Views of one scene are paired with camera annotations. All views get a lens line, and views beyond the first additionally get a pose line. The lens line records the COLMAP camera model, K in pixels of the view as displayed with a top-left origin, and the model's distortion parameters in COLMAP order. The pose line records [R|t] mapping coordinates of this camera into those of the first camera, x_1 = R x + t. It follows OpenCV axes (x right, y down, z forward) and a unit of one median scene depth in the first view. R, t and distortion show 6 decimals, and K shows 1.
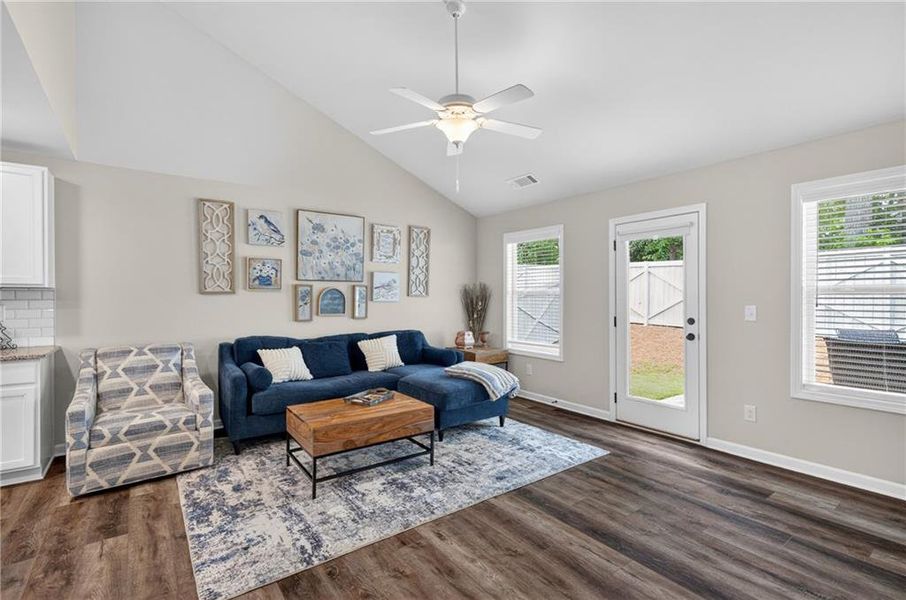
lens RADIAL K [[420.6, 0, 453.7], [0, 420.6, 296.3], [0, 0, 1]] dist [0.004281, -0.000828]
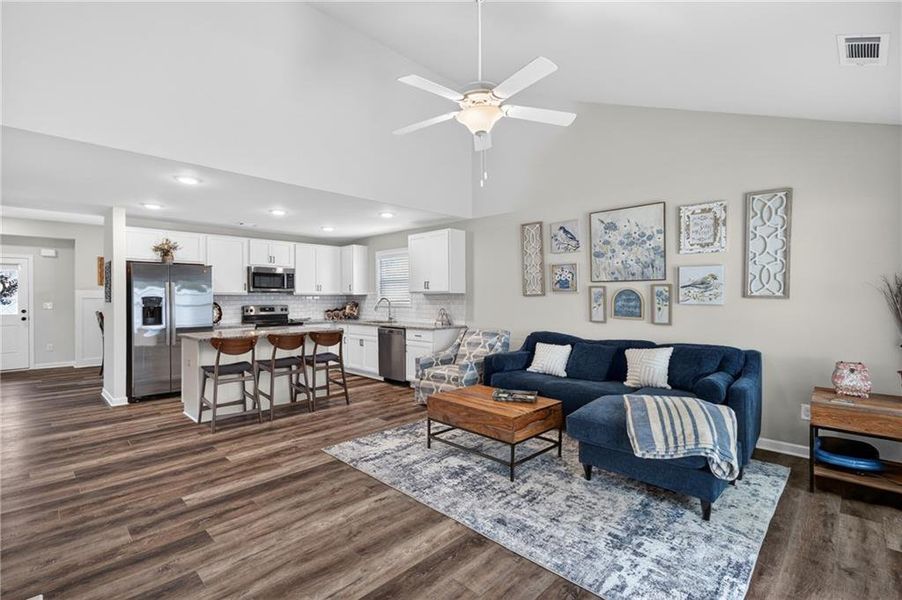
lens RADIAL K [[413.5, 0, 448.3], [0, 413.5, 297.0], [0, 0, 1]] dist [0.009858, -0.001251]
pose [[0.146503, -0.002235, -0.989208, 0.852914], [0.001299, 0.999997, -0.002067, -0.000580], [0.989209, -0.000982, 0.146505, 0.749819]]
